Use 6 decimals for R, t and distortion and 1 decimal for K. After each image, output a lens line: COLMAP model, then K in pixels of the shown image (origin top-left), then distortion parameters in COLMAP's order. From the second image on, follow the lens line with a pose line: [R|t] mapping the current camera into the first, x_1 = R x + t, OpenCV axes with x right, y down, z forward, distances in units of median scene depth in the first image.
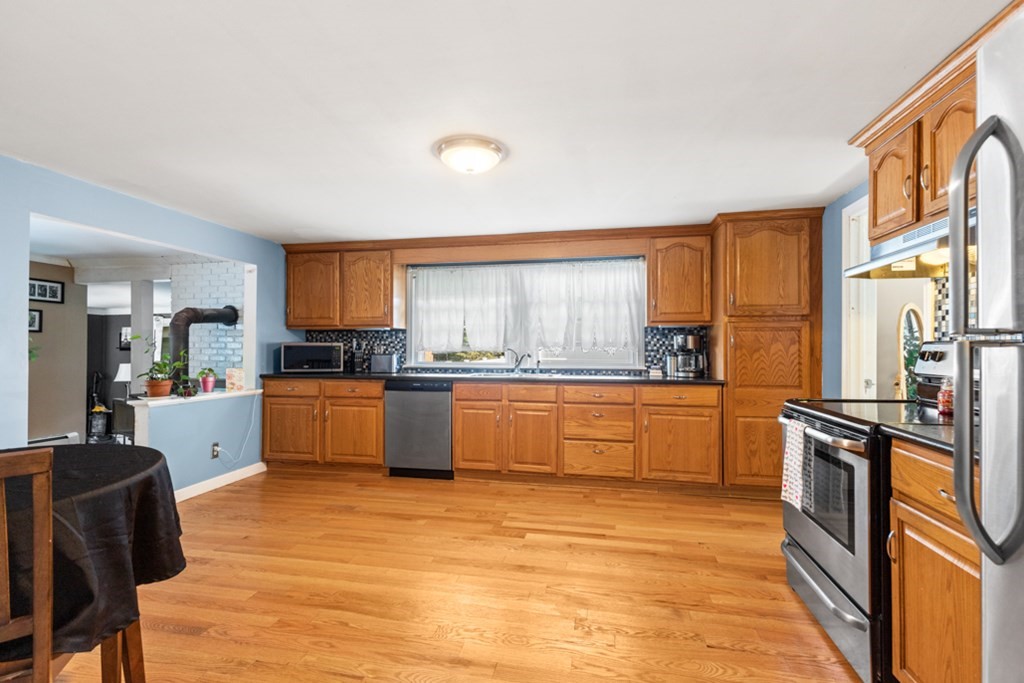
lens RADIAL K [[459.1, 0, 512.9], [0, 459.1, 343.2], [0, 0, 1]] dist [0.008125, -0.000692]
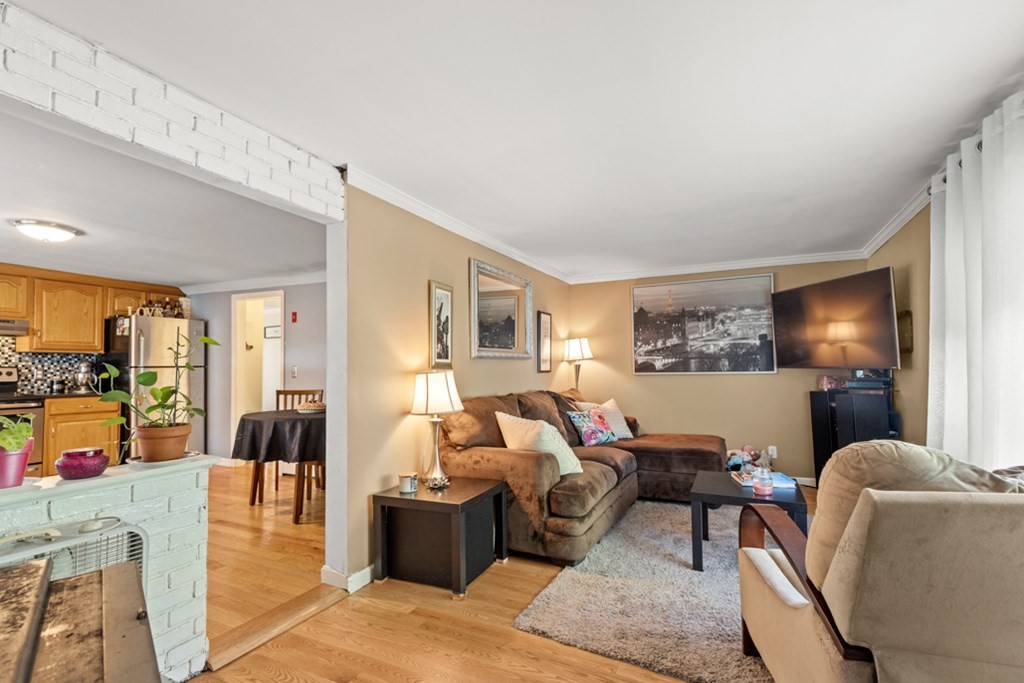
lens RADIAL K [[463.9, 0, 515.0], [0, 463.9, 353.3], [0, 0, 1]] dist [-0.001222, 0.000123]
pose [[-0.970394, 0.015277, 0.241044, -1.083330], [0.004094, 0.998895, -0.046827, 0.022679], [-0.241493, -0.044453, -0.969384, 1.204662]]
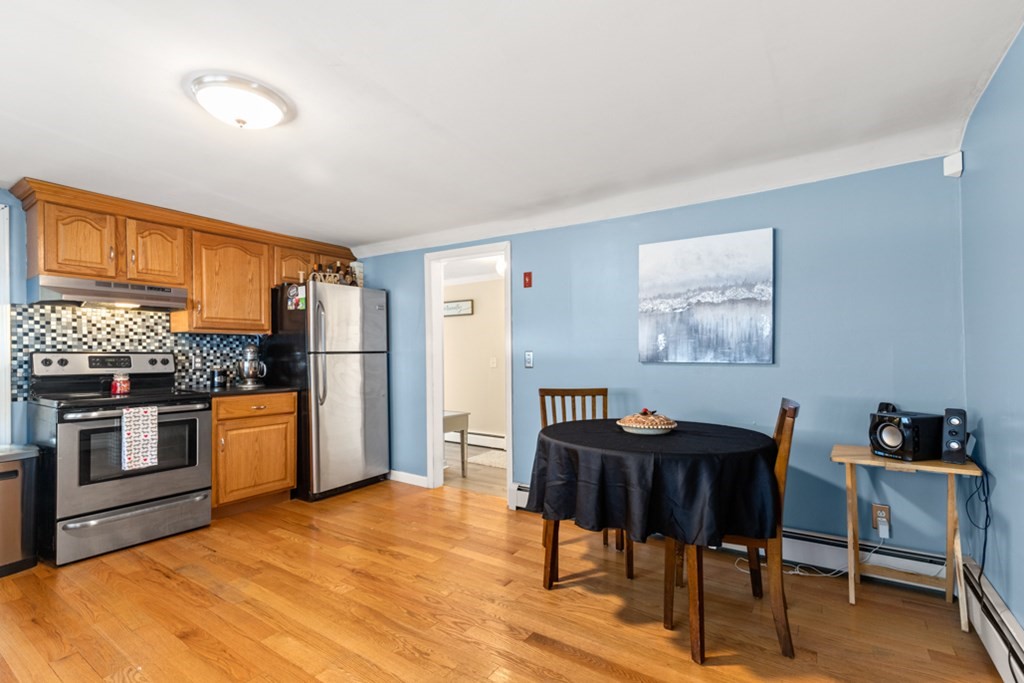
lens RADIAL K [[463.9, 0, 515.0], [0, 463.9, 353.3], [0, 0, 1]] dist [-0.001222, 0.000123]
pose [[-0.926445, 0.008535, 0.376334, -0.483799], [0.001799, 0.999832, -0.018247, 0.015178], [-0.376427, -0.016228, -0.926304, 0.927501]]
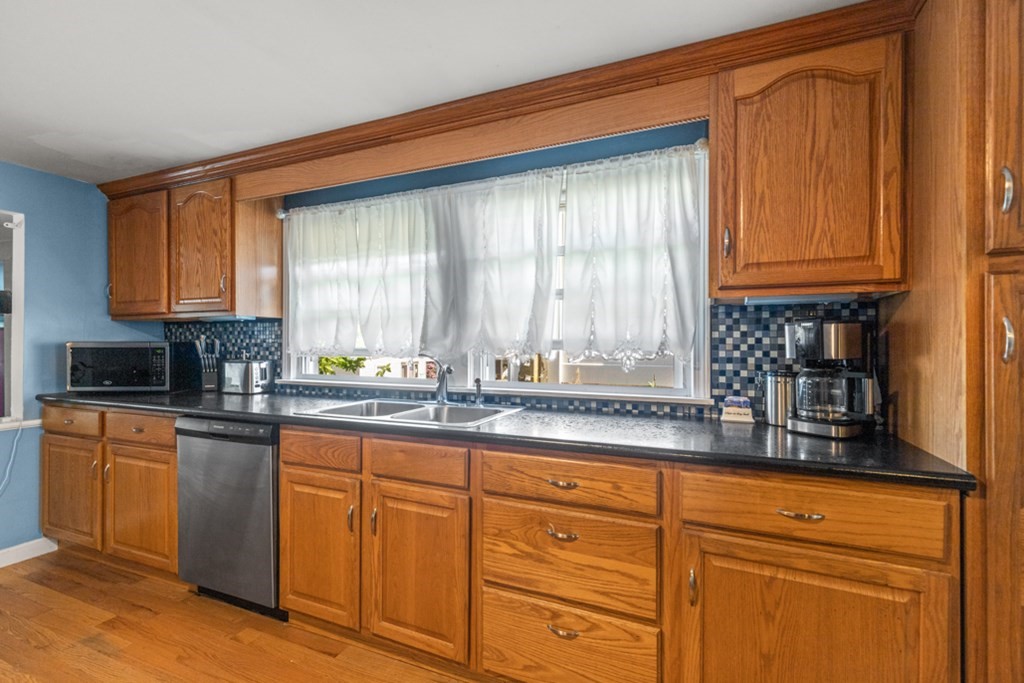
lens RADIAL K [[459.1, 0, 512.9], [0, 459.1, 343.2], [0, 0, 1]] dist [0.008125, -0.000692]
pose [[0.978468, -0.001682, -0.206390, 0.207445], [0.004599, 0.999896, 0.013652, -0.006470], [0.206346, -0.014307, 0.978375, 0.576420]]
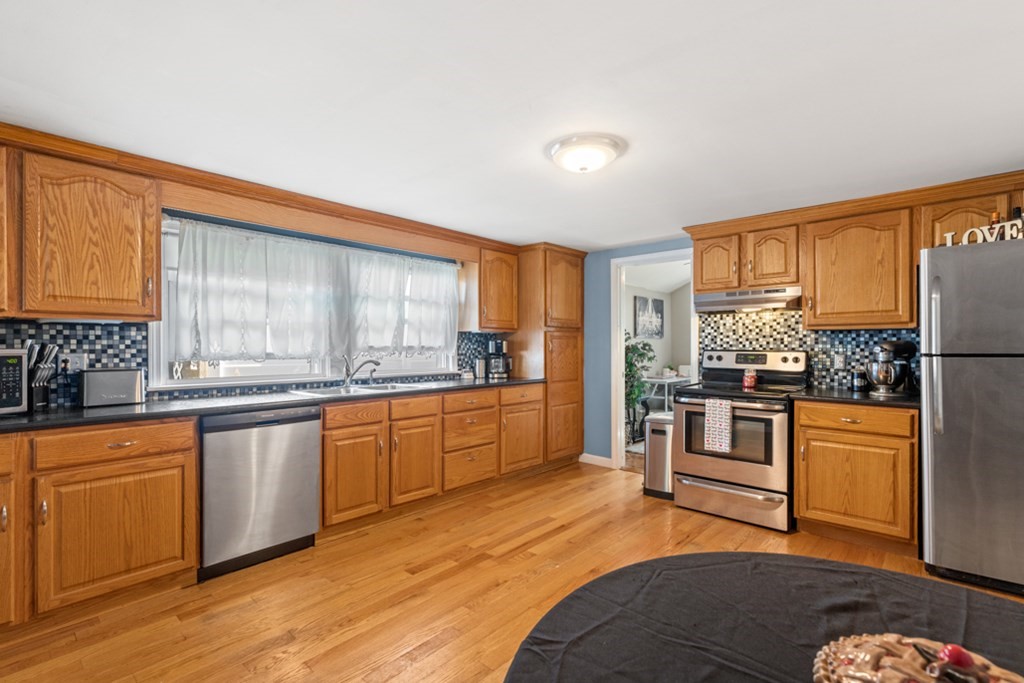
lens RADIAL K [[478.0, 0, 510.8], [0, 478.0, 345.5], [0, 0, 1]] dist [0.006254, -0.000123]
pose [[0.506619, -0.002421, 0.862167, -0.606328], [-0.010777, 0.999900, 0.009140, -0.015858], [-0.862103, -0.013922, 0.506542, 0.381270]]
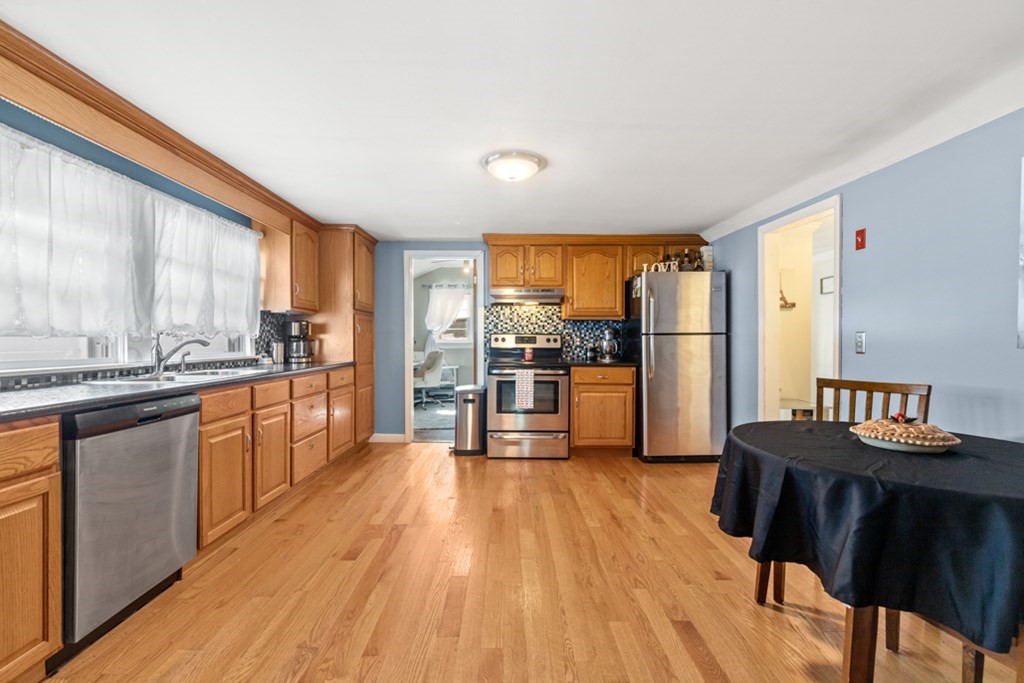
lens RADIAL K [[459.1, 0, 512.9], [0, 459.1, 343.2], [0, 0, 1]] dist [0.008125, -0.000692]
pose [[-0.212898, -0.009376, 0.977030, -0.731881], [-0.016376, 0.999848, 0.006026, 0.016088], [-0.976937, -0.014717, -0.213019, 0.746390]]
